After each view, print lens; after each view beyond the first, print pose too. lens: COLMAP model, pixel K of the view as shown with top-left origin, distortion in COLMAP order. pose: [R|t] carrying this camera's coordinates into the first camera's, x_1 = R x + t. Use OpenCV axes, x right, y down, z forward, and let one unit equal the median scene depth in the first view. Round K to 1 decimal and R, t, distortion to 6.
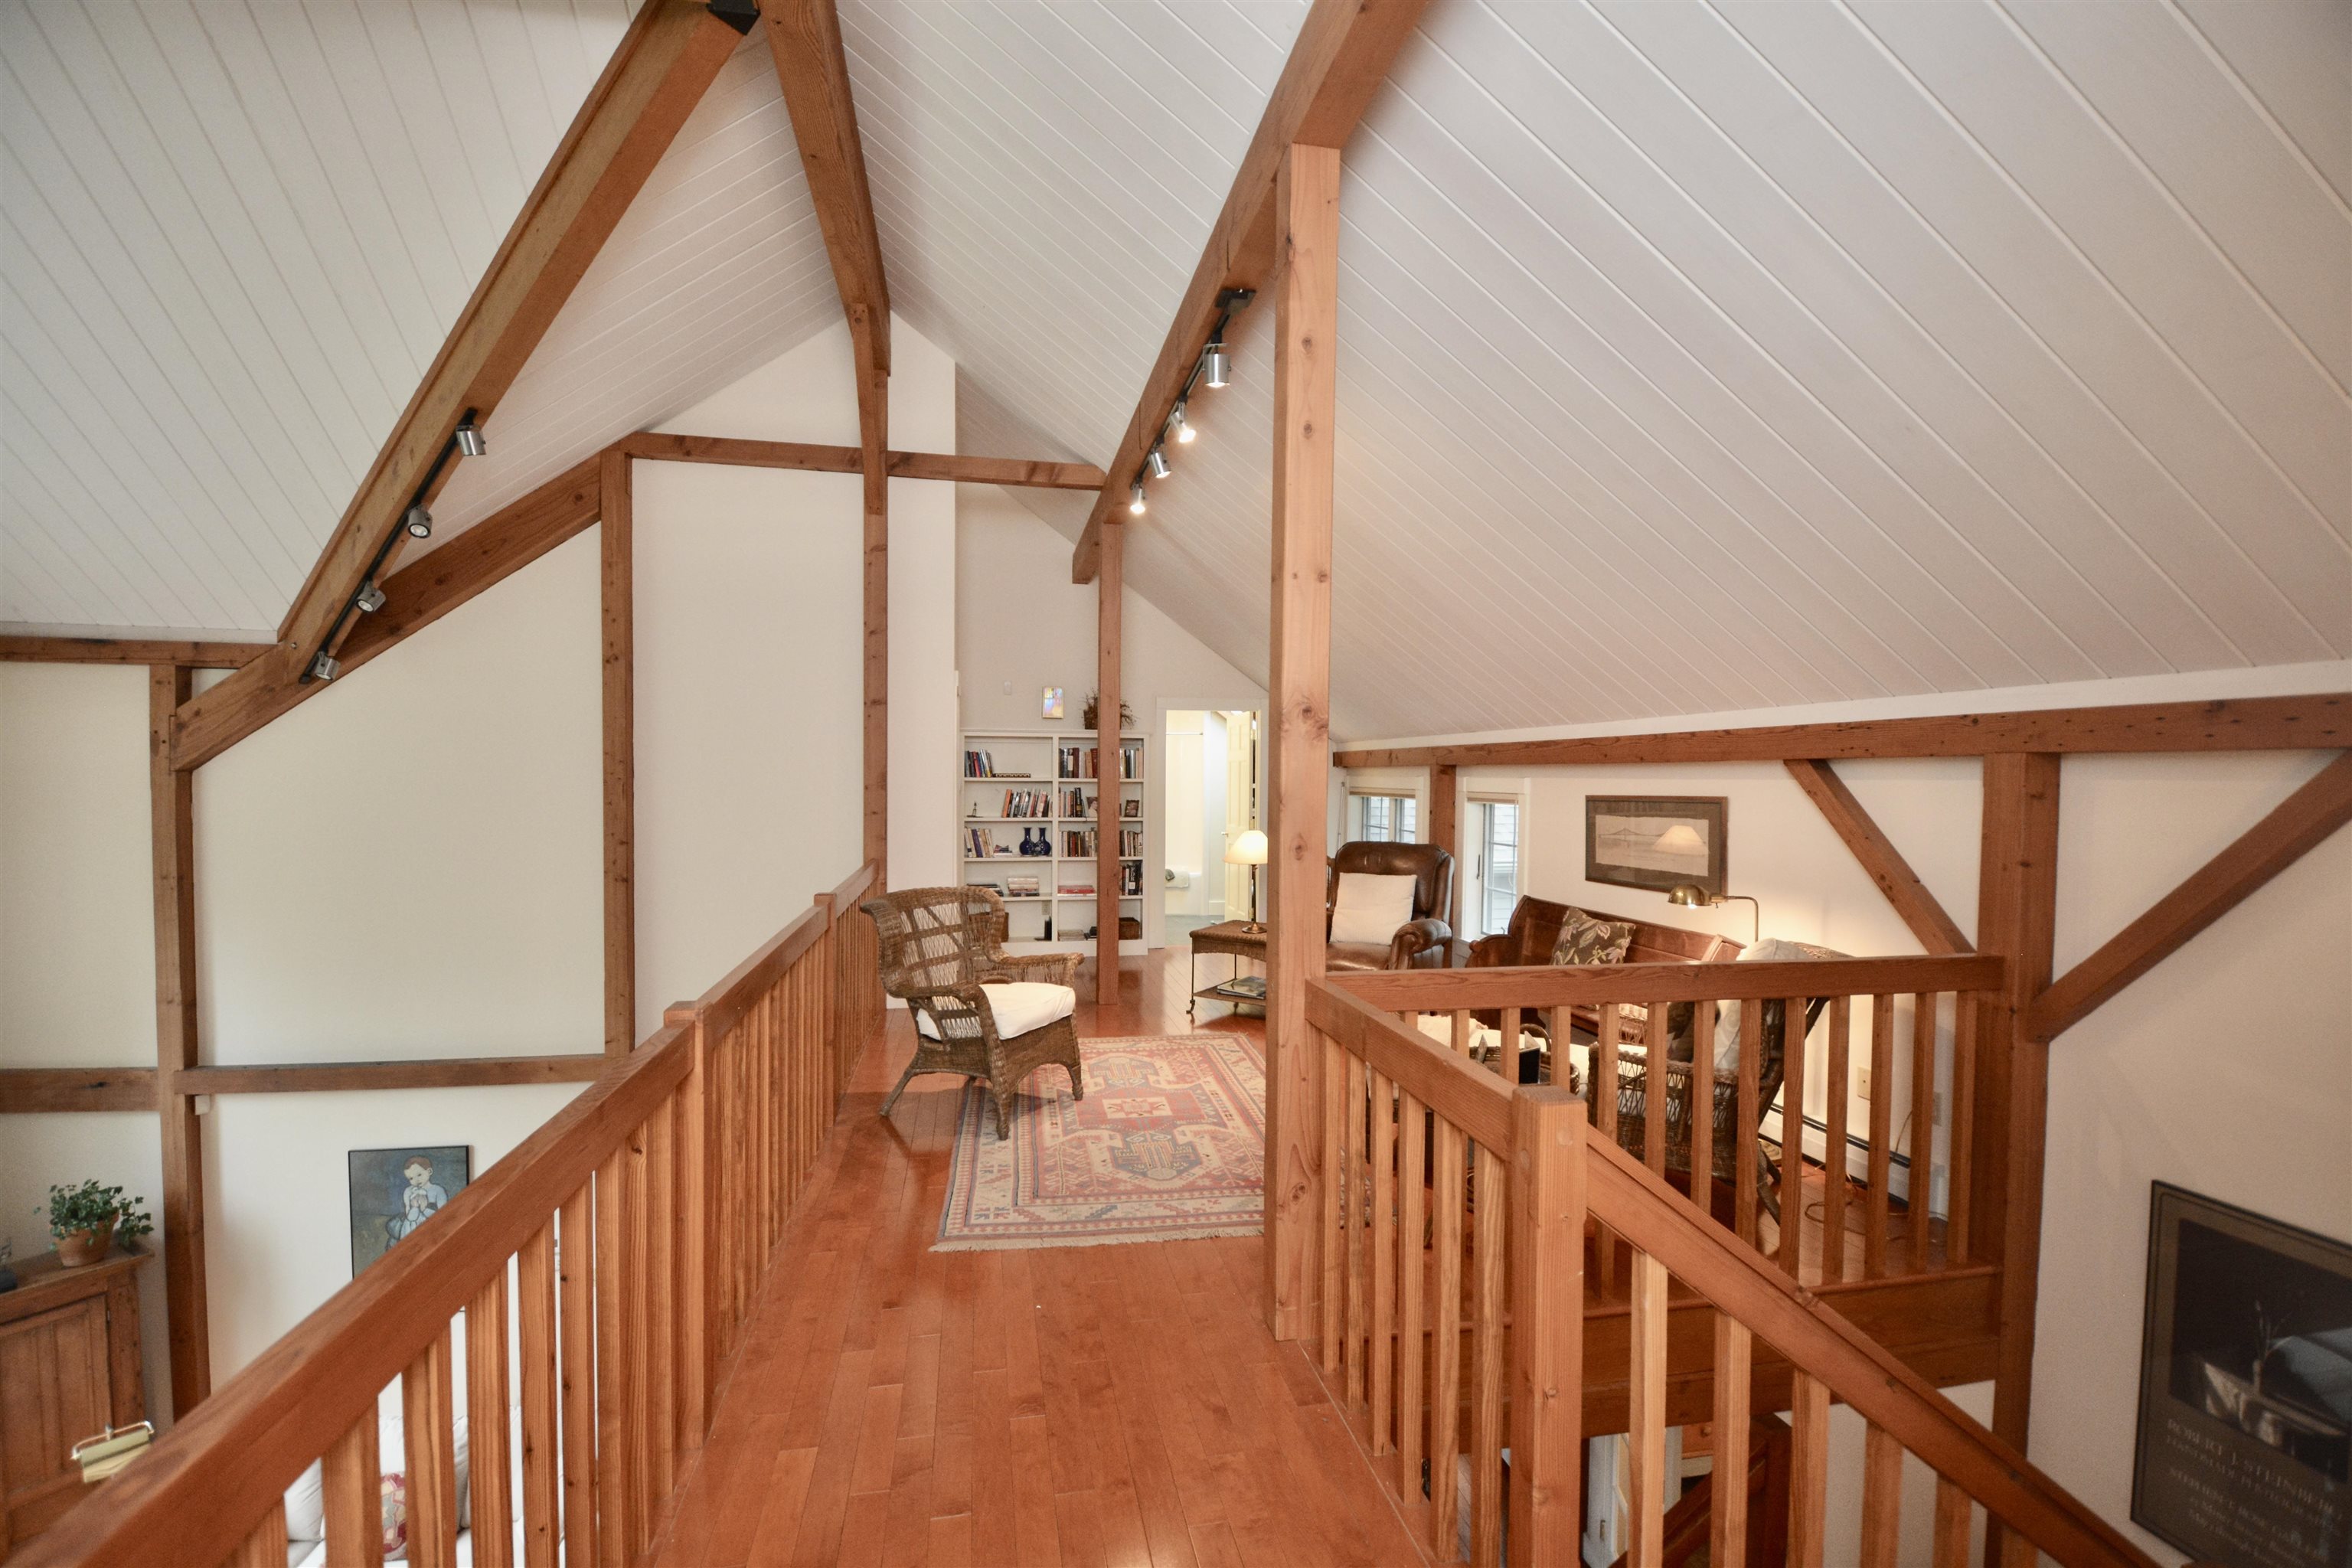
lens RADIAL K [[1047.9, 0, 1171.9], [0, 1047.9, 794.2], [0, 0, 1]] dist [-0.002429, -0.000931]
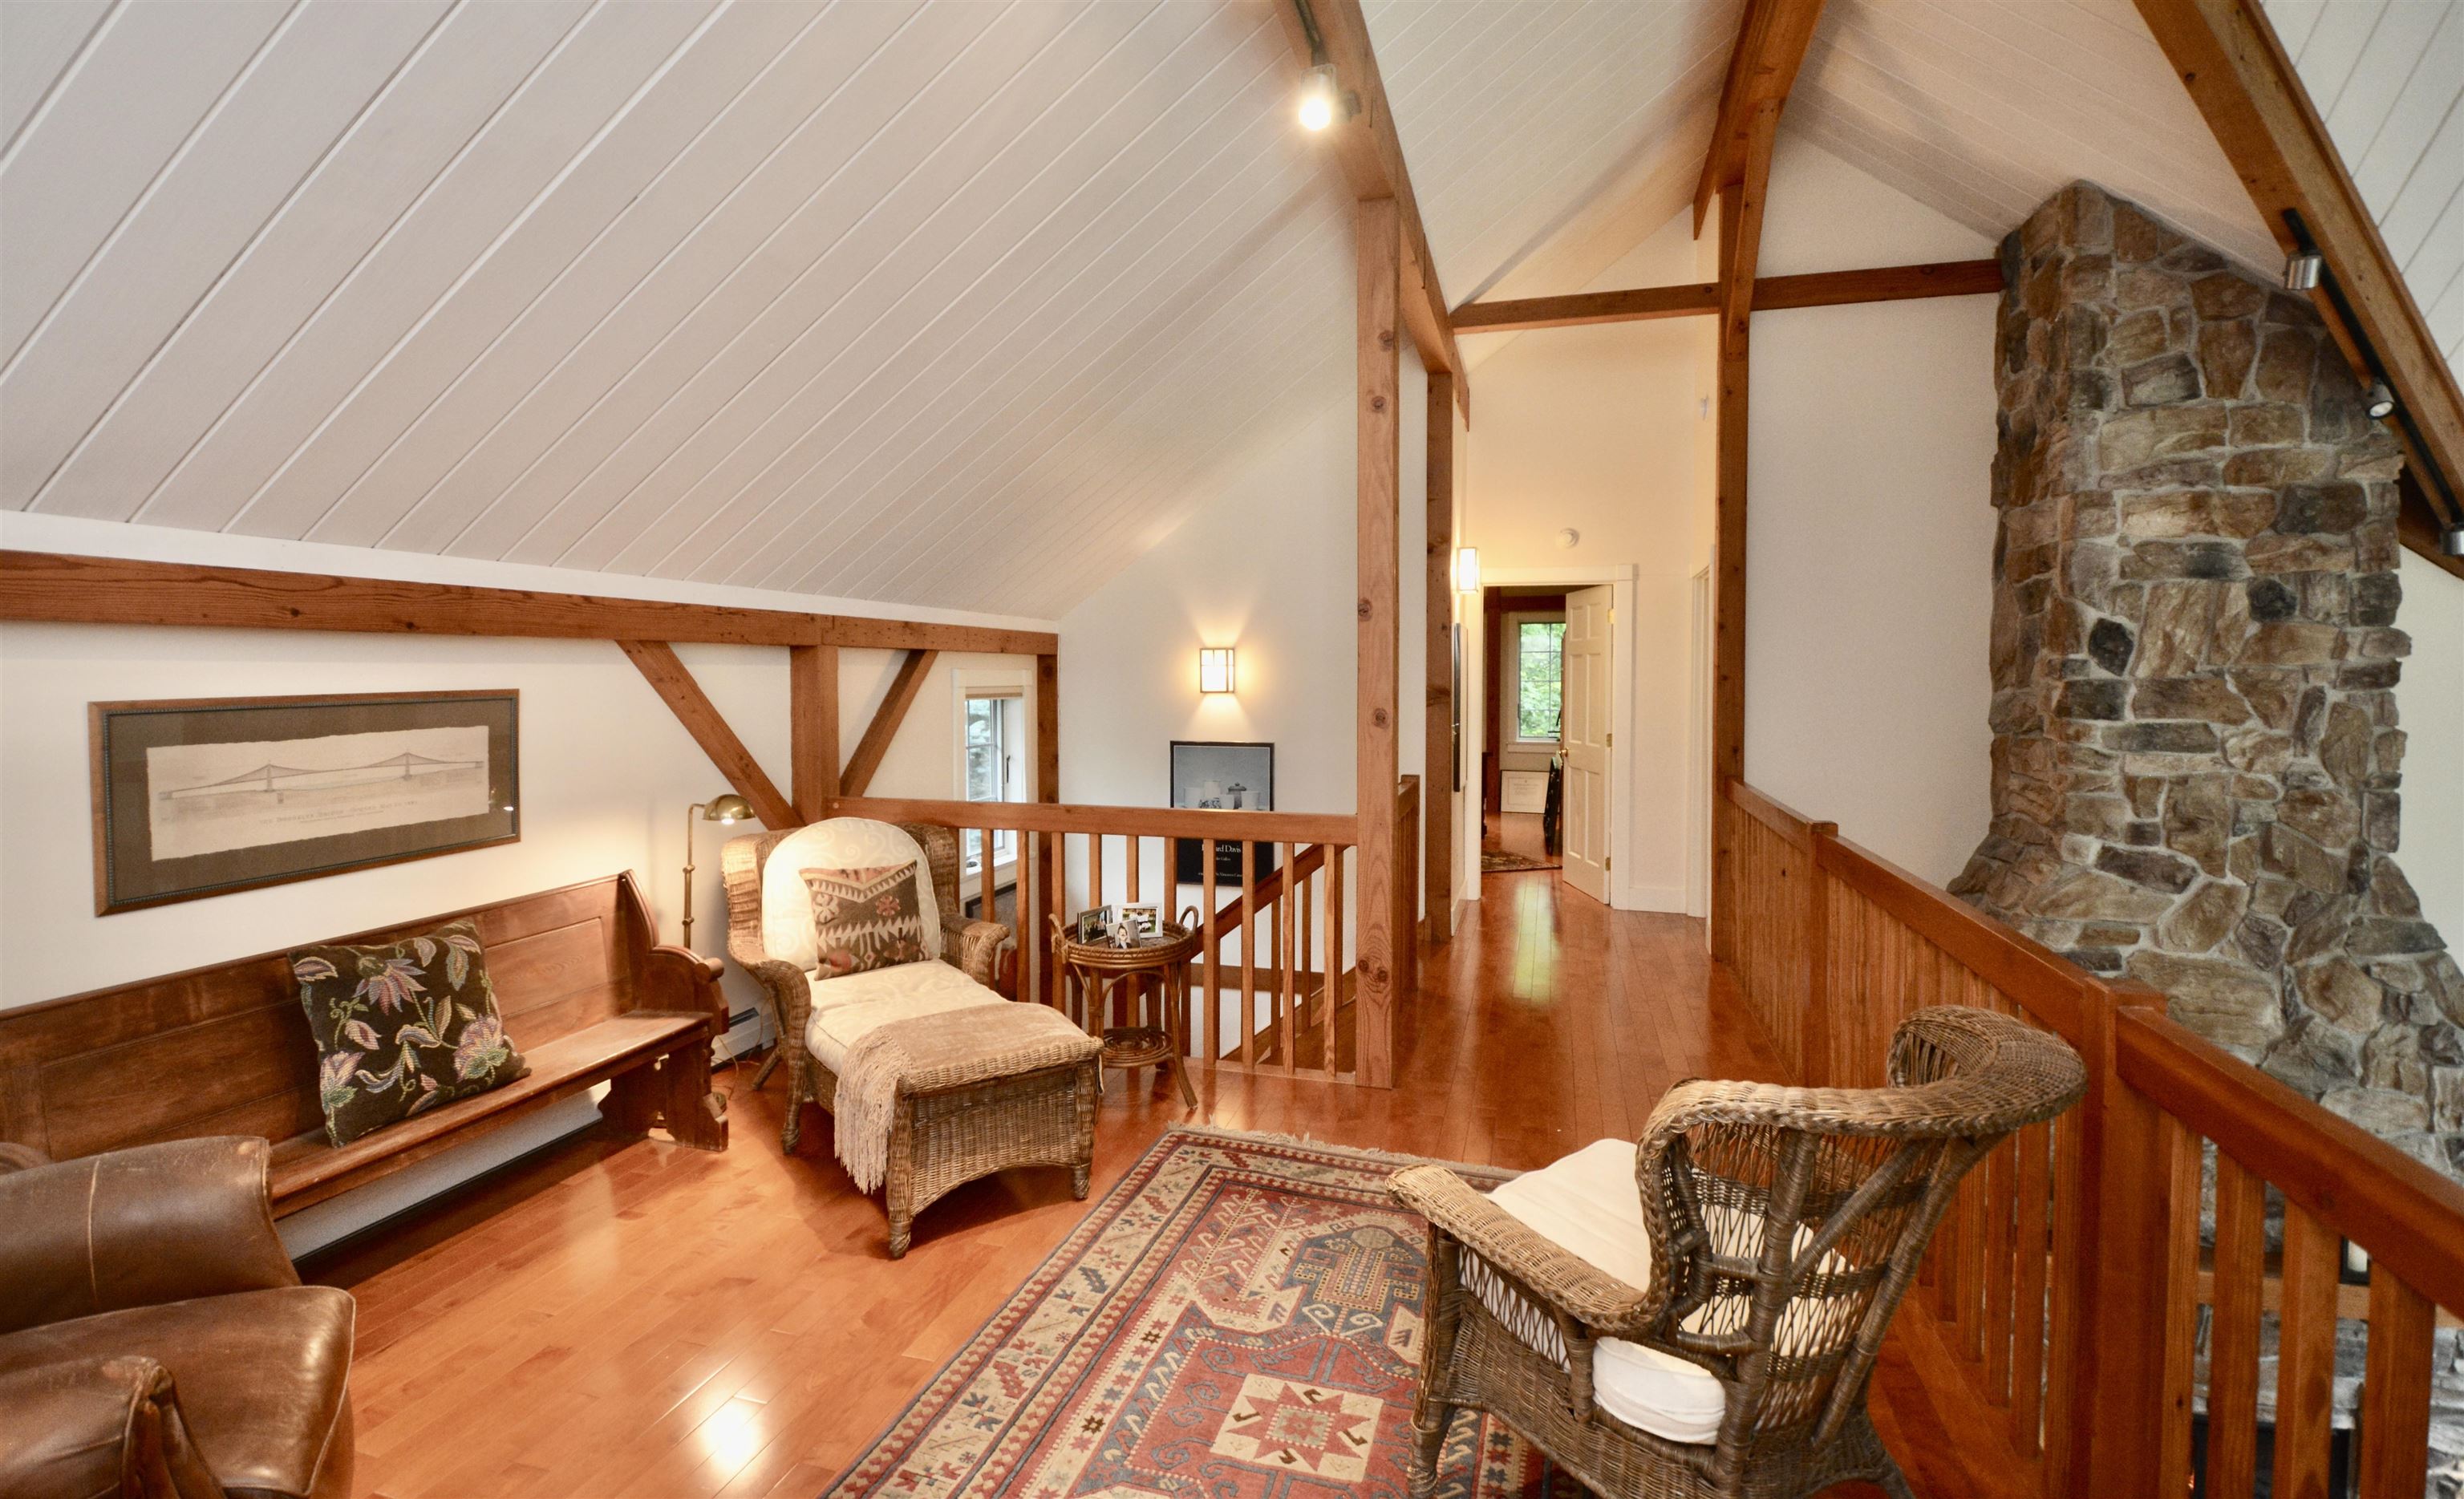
lens RADIAL K [[1105.9, 0, 1216.0], [0, 1105.9, 723.9], [0, 0, 1]] dist [0.004577, 0.000221]
pose [[-0.887234, -0.038861, 0.459680, -0.159274], [-0.008538, 0.997658, 0.067862, -0.021215], [-0.461240, 0.056285, -0.885488, 1.096554]]
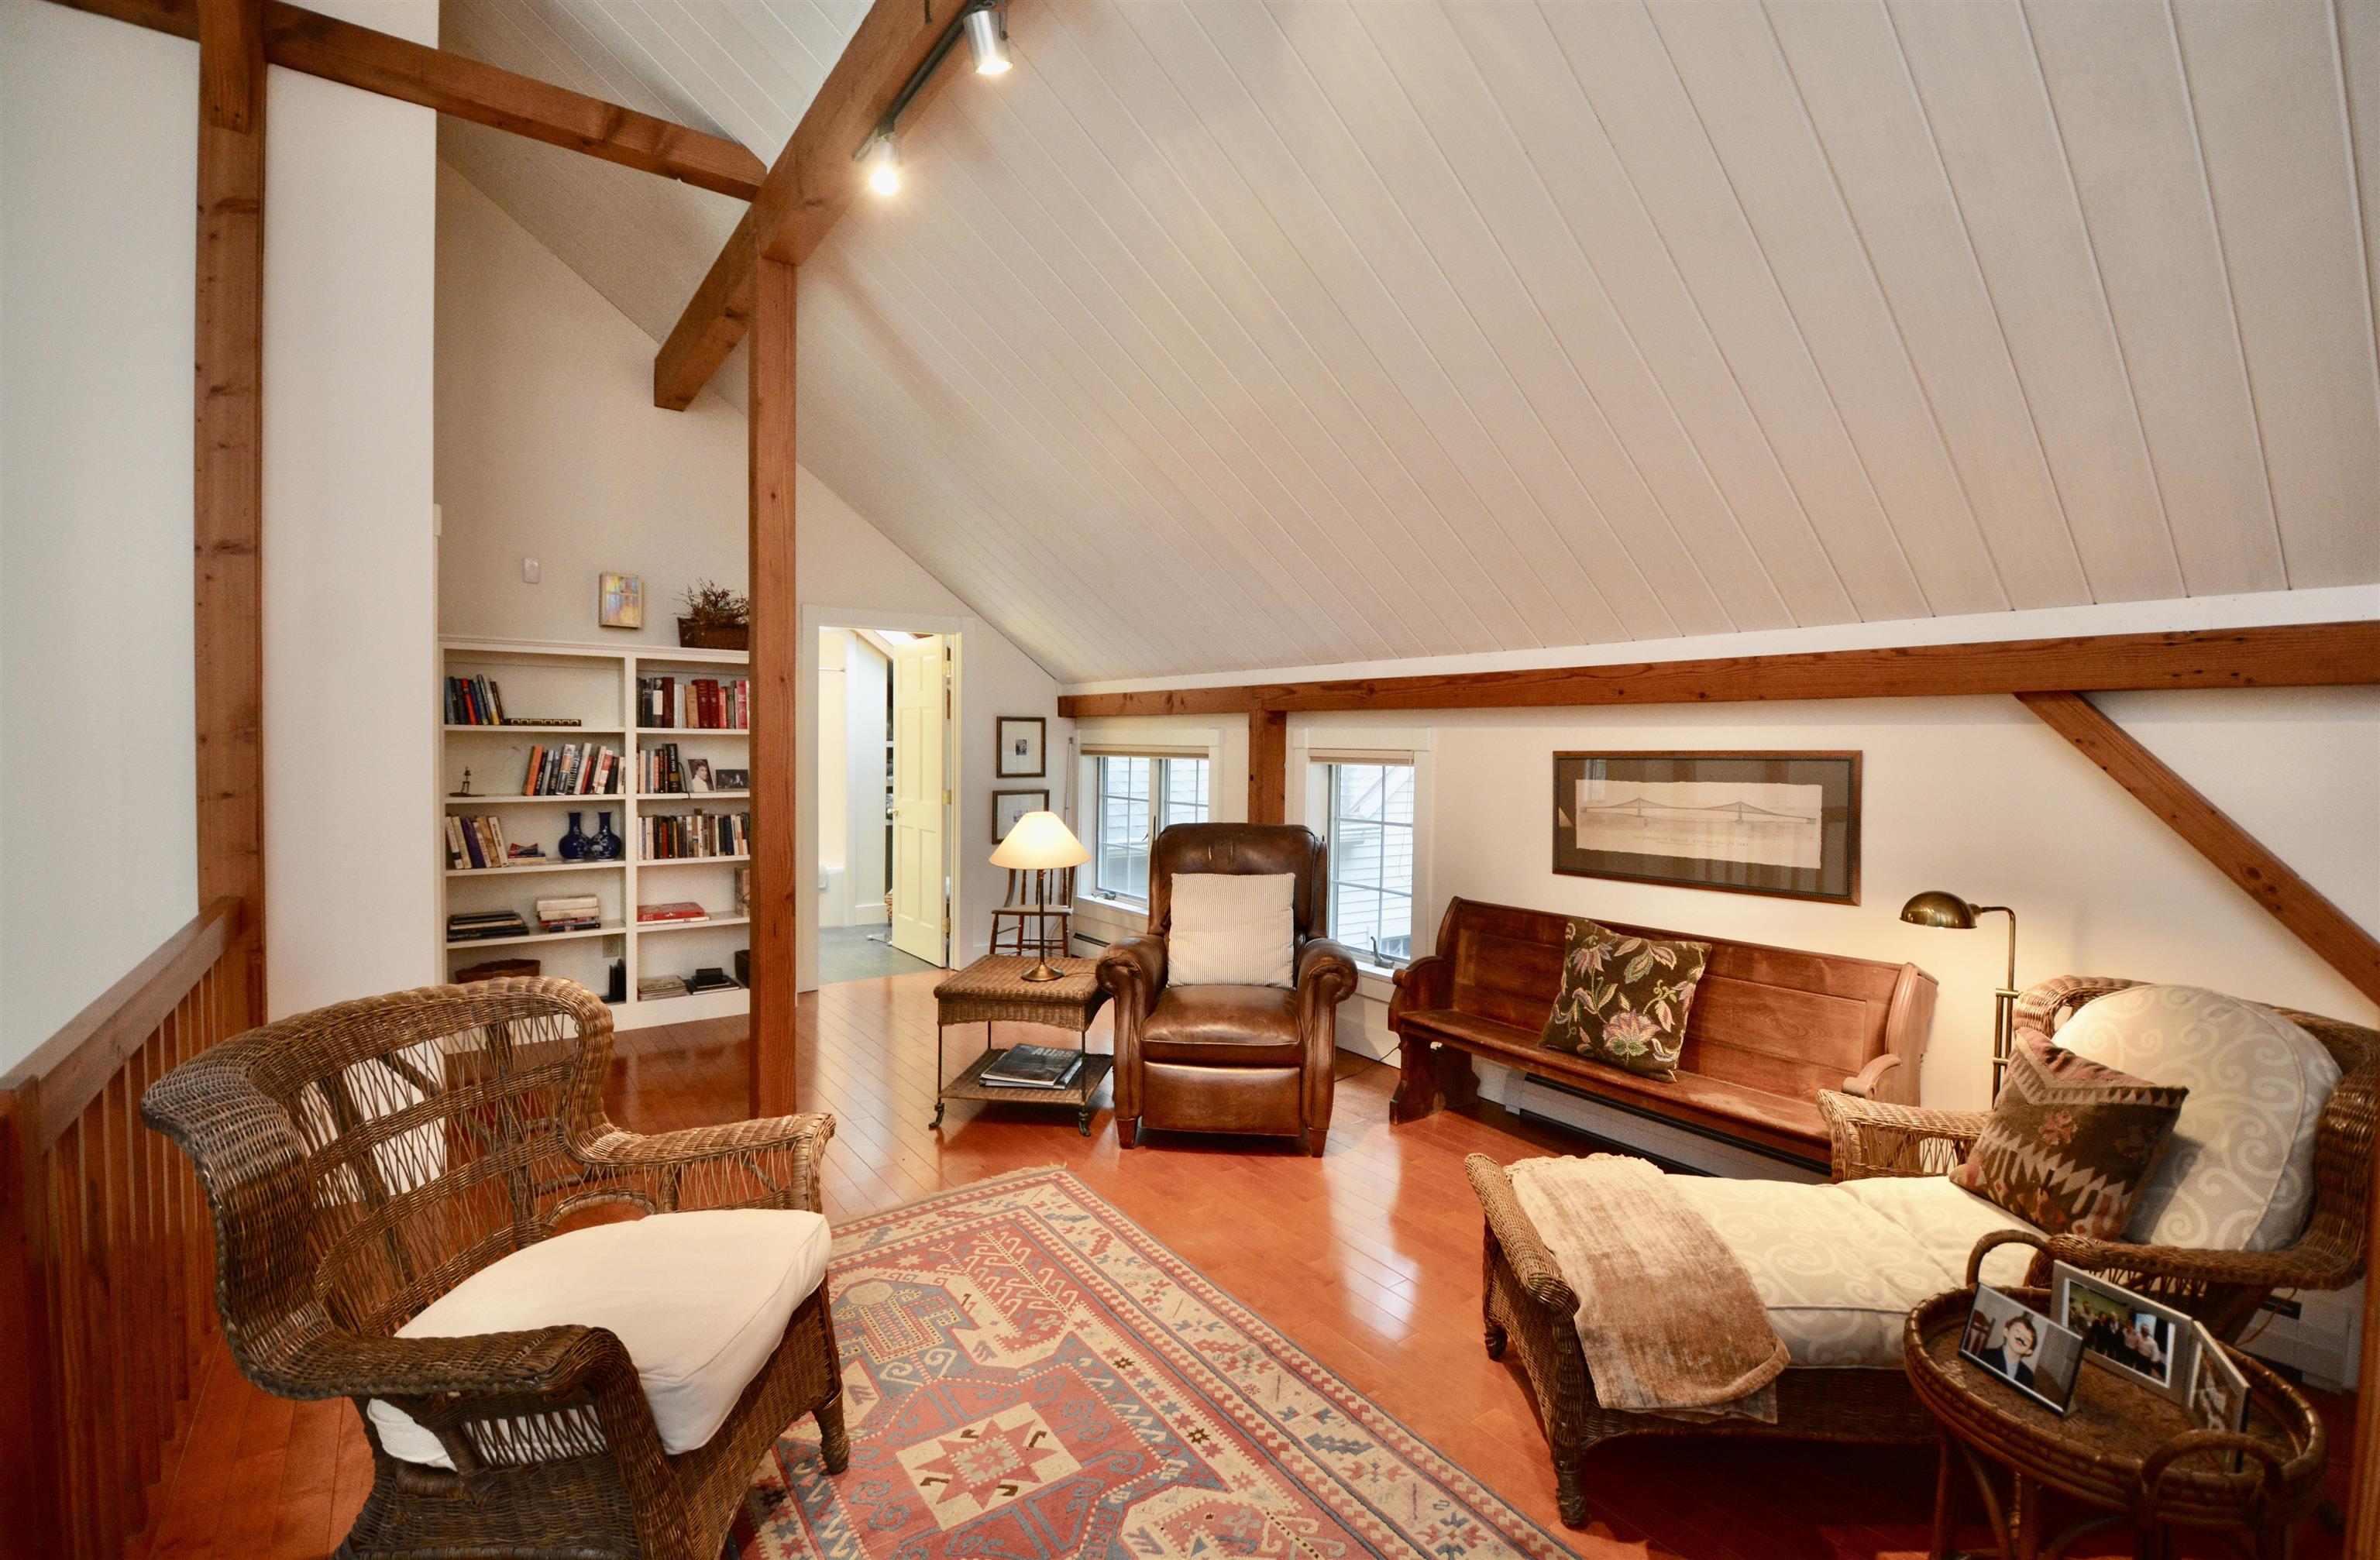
lens RADIAL K [[1071.0, 0, 1222.6], [0, 1071.0, 768.5], [0, 0, 1]] dist [-0.013145, -0.004166]
pose [[0.896859, -0.010100, 0.442202, -0.108495], [0.004966, 0.999906, 0.012766, 0.002331], [-0.442289, -0.009254, 0.896825, 0.433550]]
